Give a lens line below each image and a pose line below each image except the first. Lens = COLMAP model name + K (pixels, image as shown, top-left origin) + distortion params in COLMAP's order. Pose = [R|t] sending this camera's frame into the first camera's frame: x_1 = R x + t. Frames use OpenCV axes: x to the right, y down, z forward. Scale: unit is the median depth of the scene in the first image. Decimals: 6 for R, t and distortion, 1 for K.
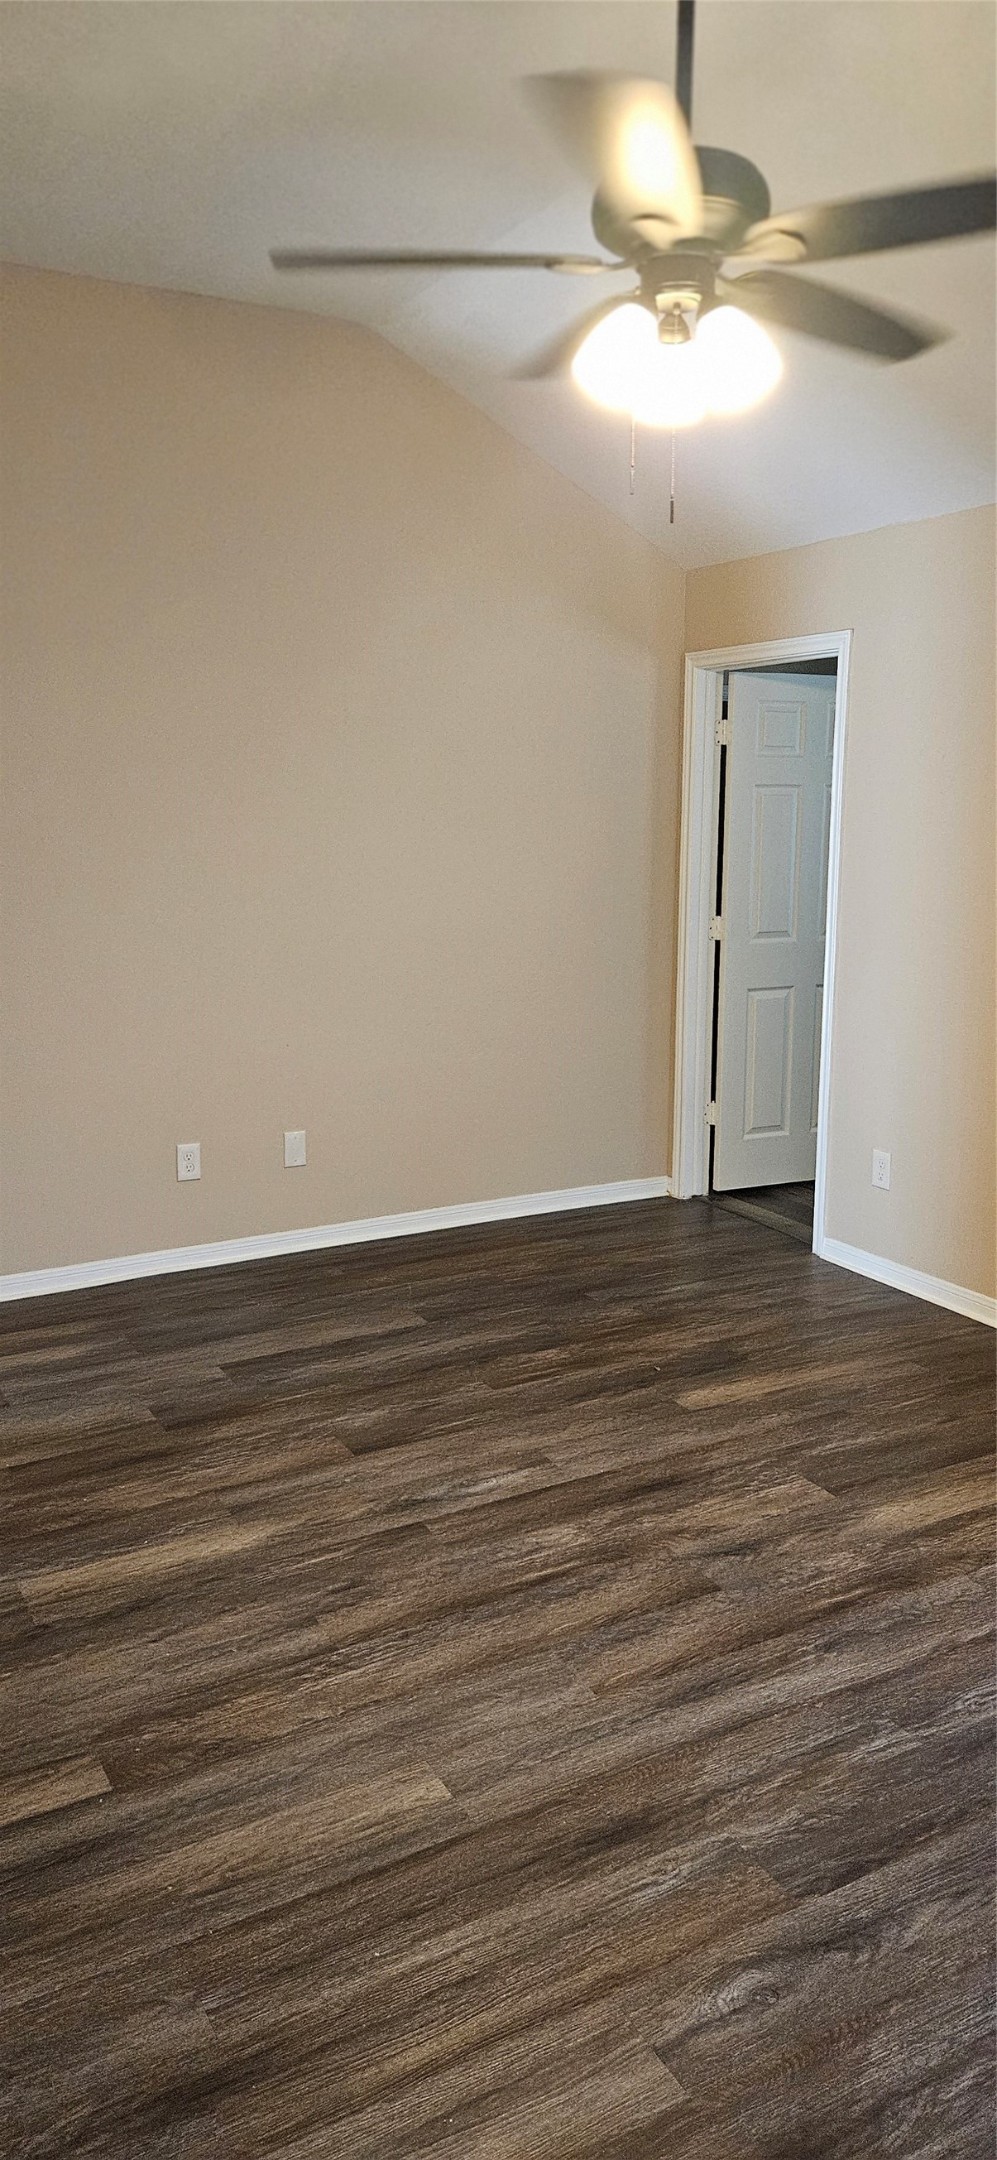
lens RADIAL K [[1451.4, 0, 478.9], [0, 1451.4, 1081.8], [0, 0, 1]] dist [-0.000430, -0.001691]
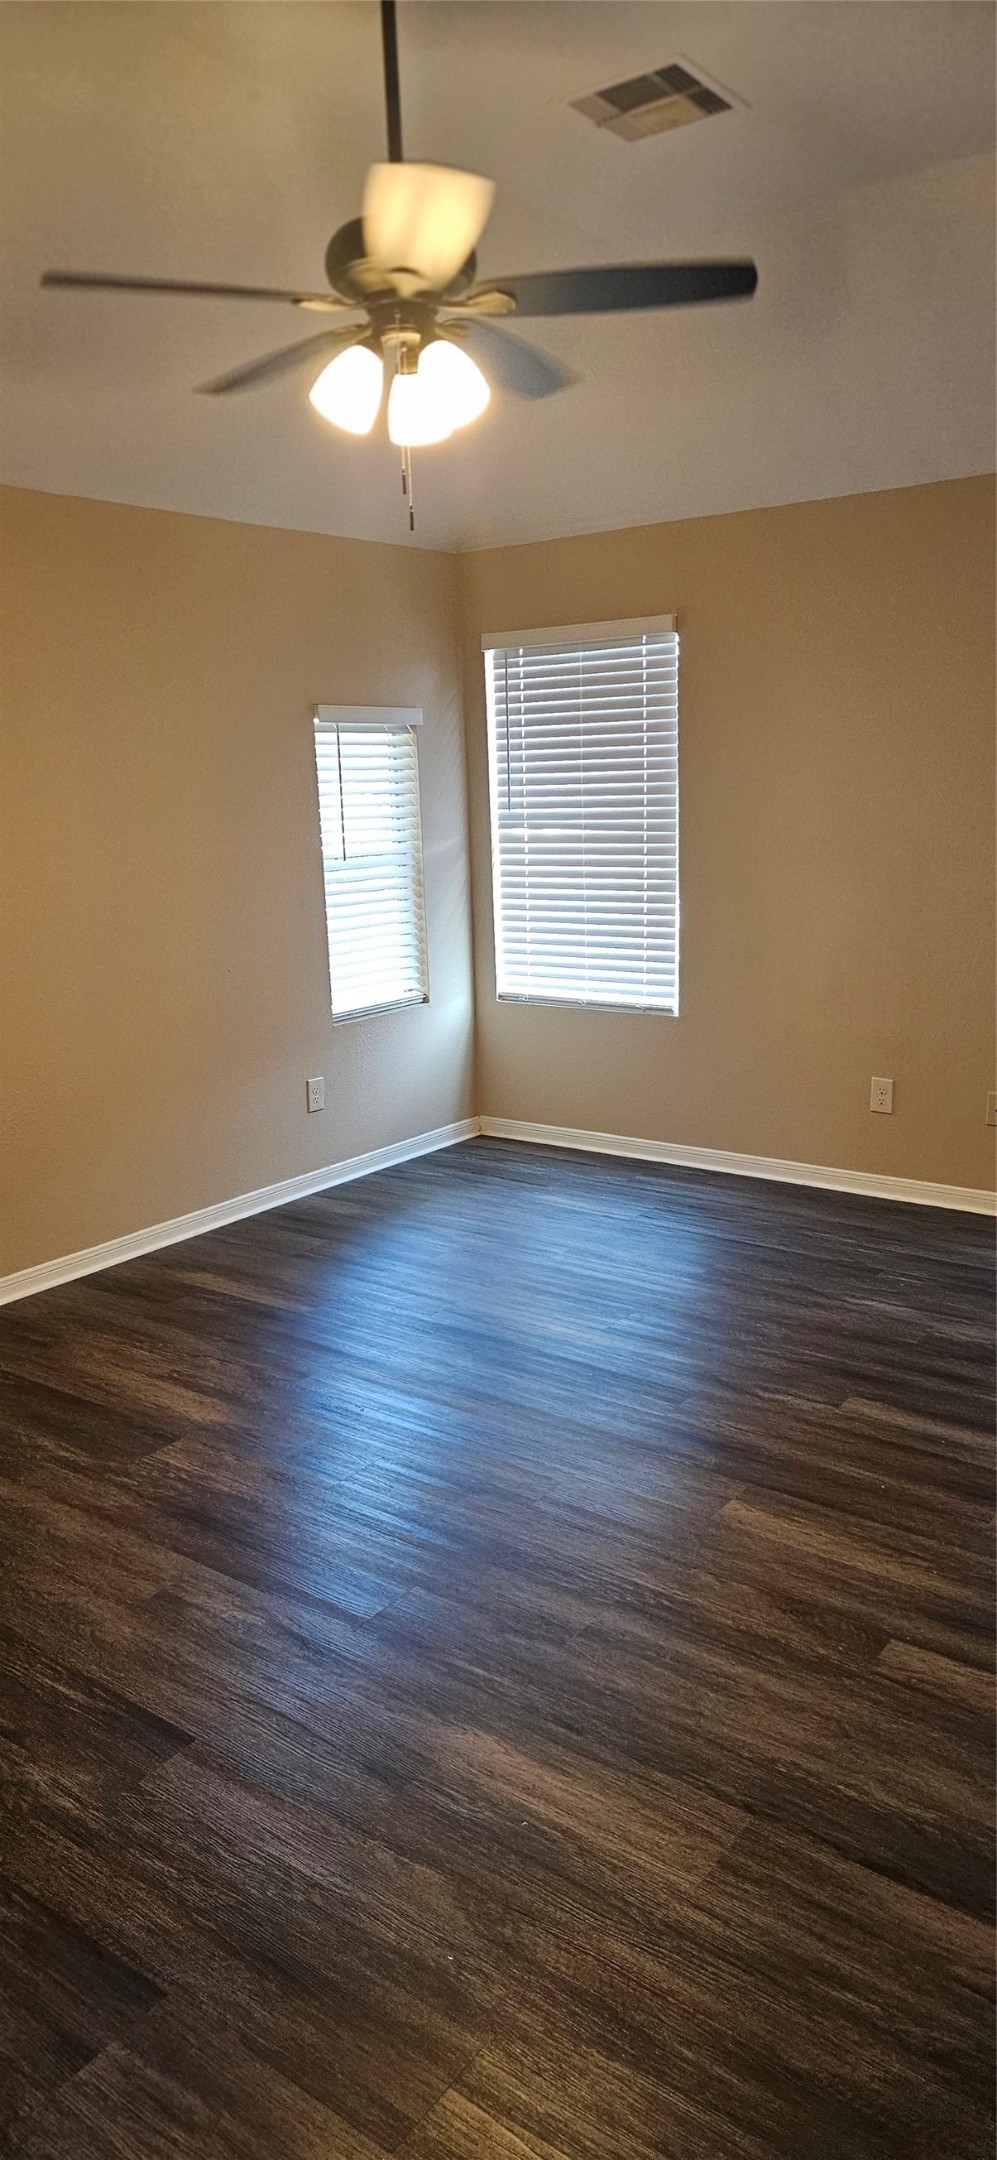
lens RADIAL K [[1451.4, 0, 478.9], [0, 1451.4, 1081.8], [0, 0, 1]] dist [-0.000430, -0.001691]
pose [[-0.397856, -0.187927, 0.897995, -0.981459], [0.214090, 0.932756, 0.290054, -0.288525], [-0.892119, 0.307651, -0.330869, 1.420542]]
